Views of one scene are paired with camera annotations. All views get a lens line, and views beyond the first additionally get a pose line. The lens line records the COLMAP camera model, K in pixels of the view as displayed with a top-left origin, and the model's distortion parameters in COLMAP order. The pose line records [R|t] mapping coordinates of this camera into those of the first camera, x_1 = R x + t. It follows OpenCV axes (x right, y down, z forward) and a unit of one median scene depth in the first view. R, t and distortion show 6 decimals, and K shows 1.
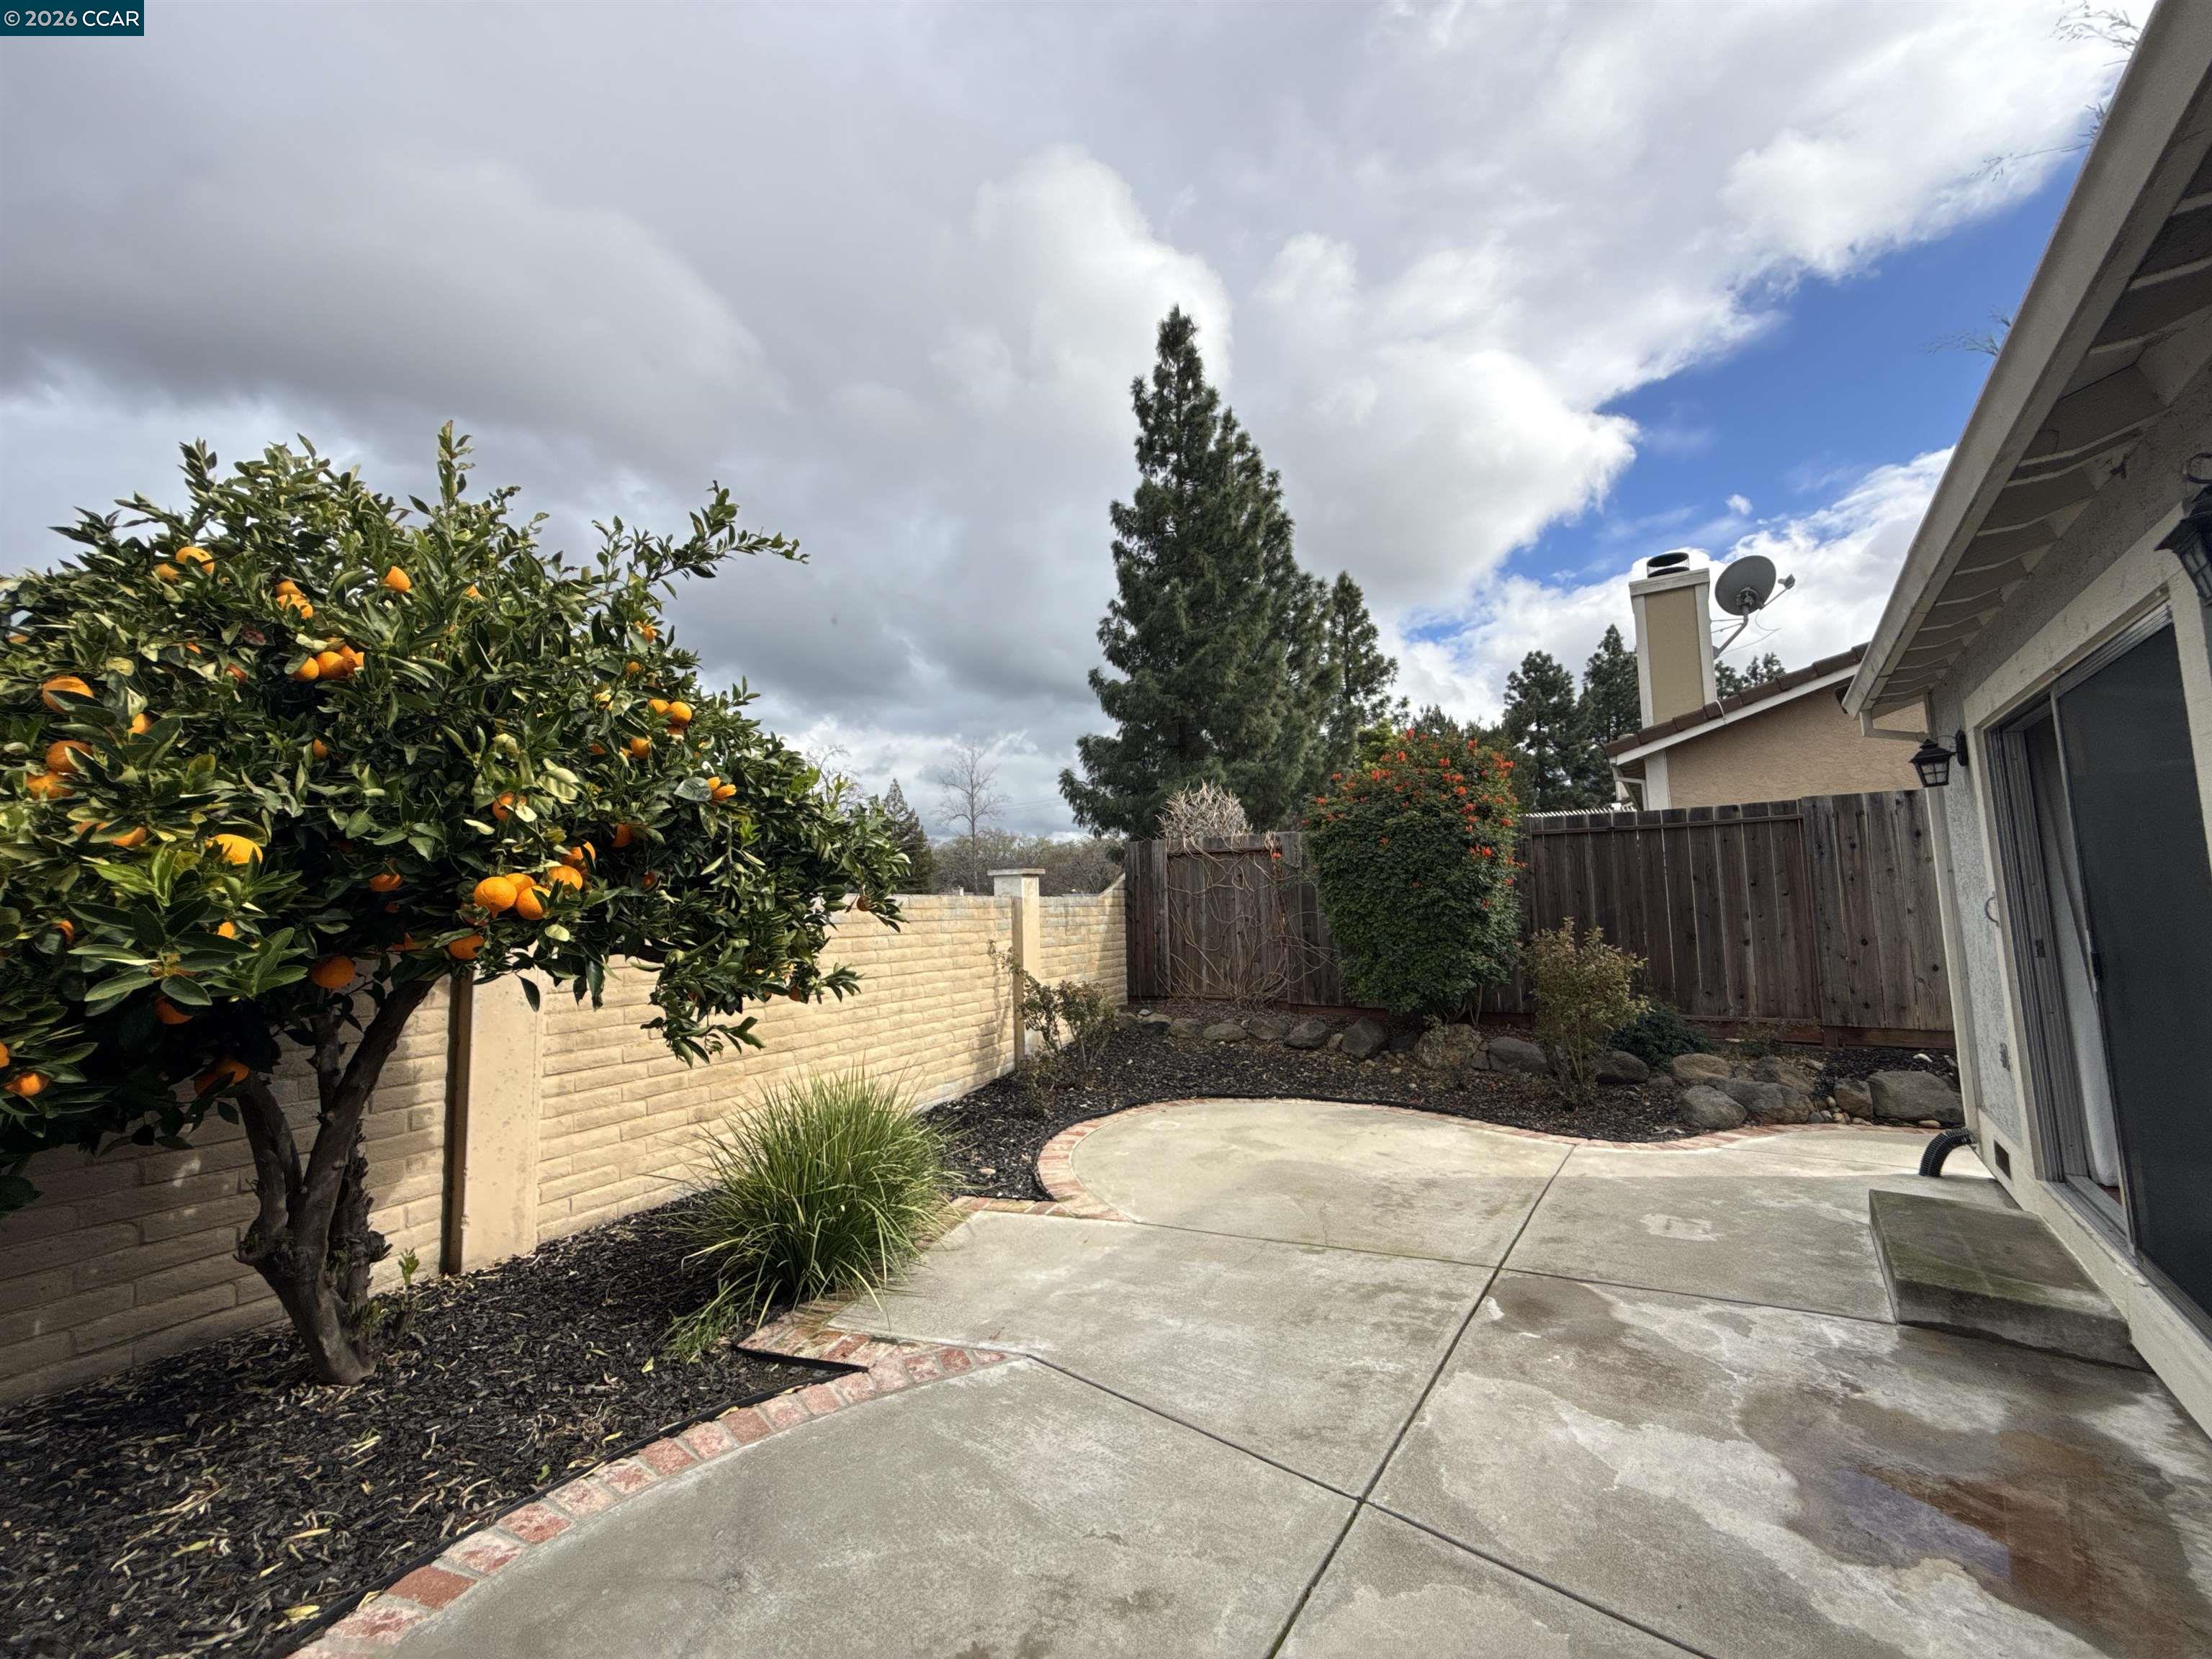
lens RADIAL K [[884.0, 0, 1106.0], [0, 884.0, 829.5], [0, 0, 1]] dist [-0.002423, 0.000164]
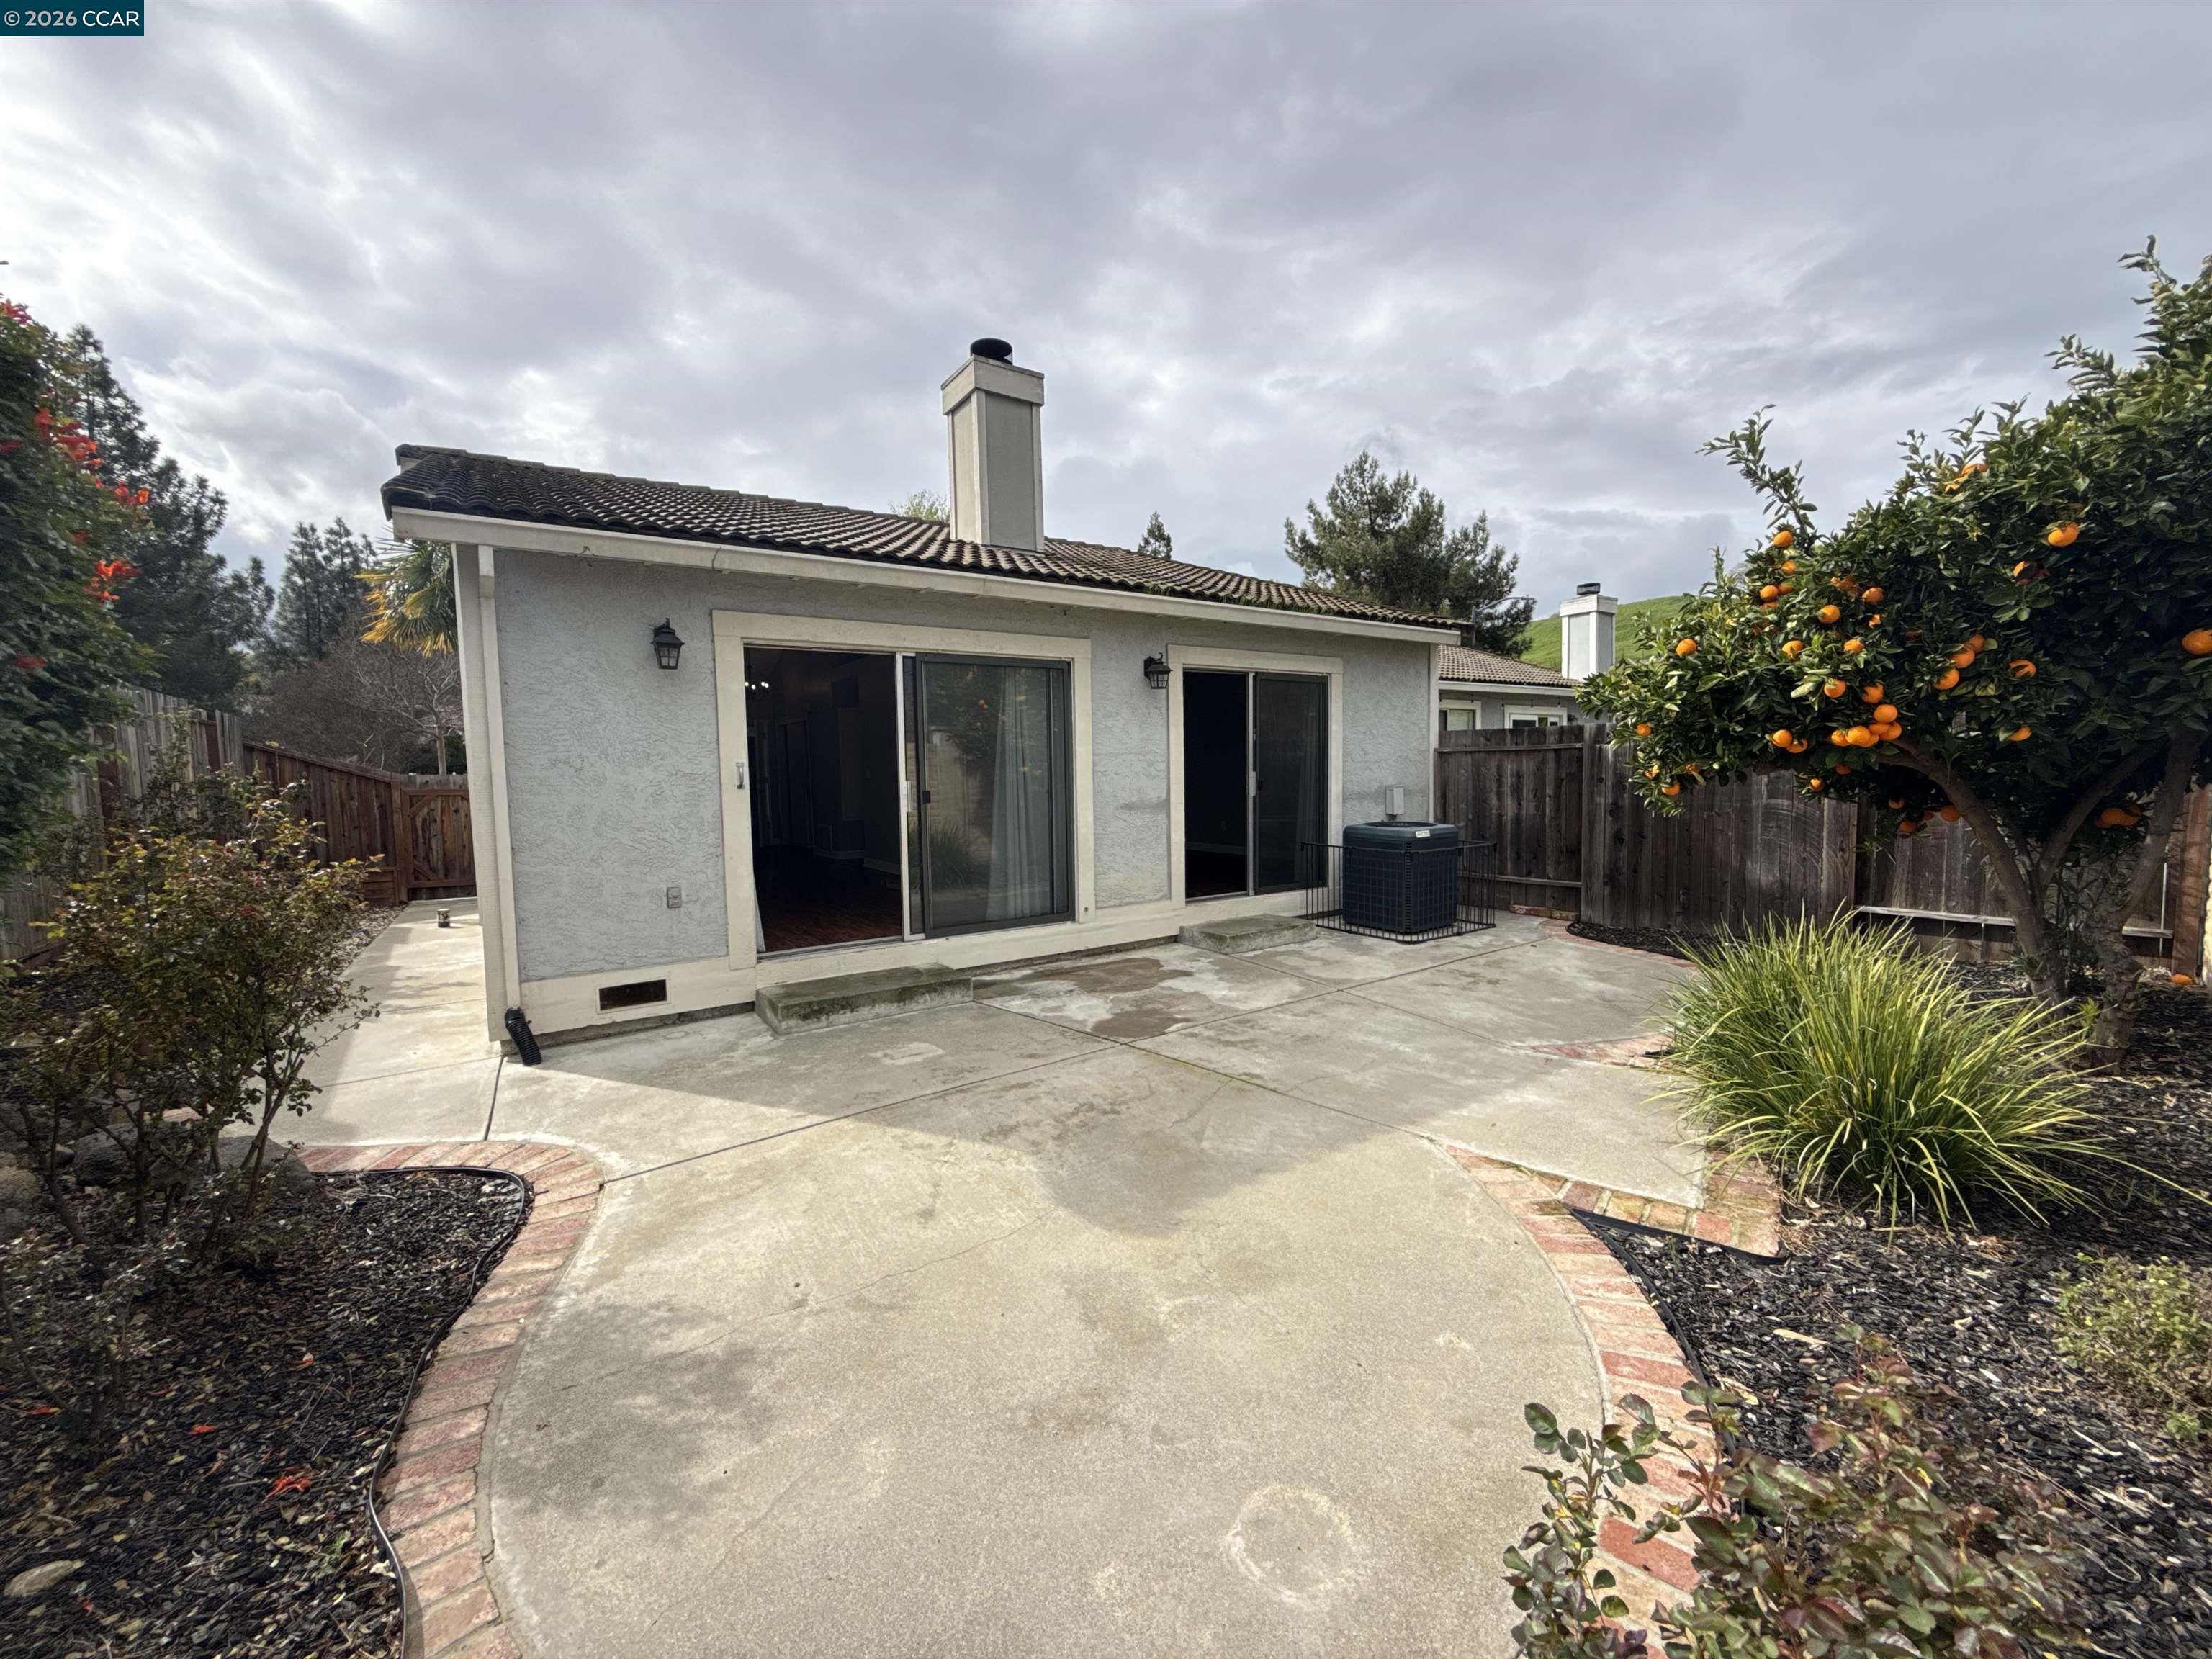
lens RADIAL K [[884.0, 0, 1106.0], [0, 884.0, 829.5], [0, 0, 1]] dist [-0.002423, 0.000164]
pose [[-0.942710, 0.021115, 0.332944, 0.051533], [0.013715, 0.999604, -0.024561, 0.254192], [-0.333331, -0.018587, -0.942627, 2.492149]]
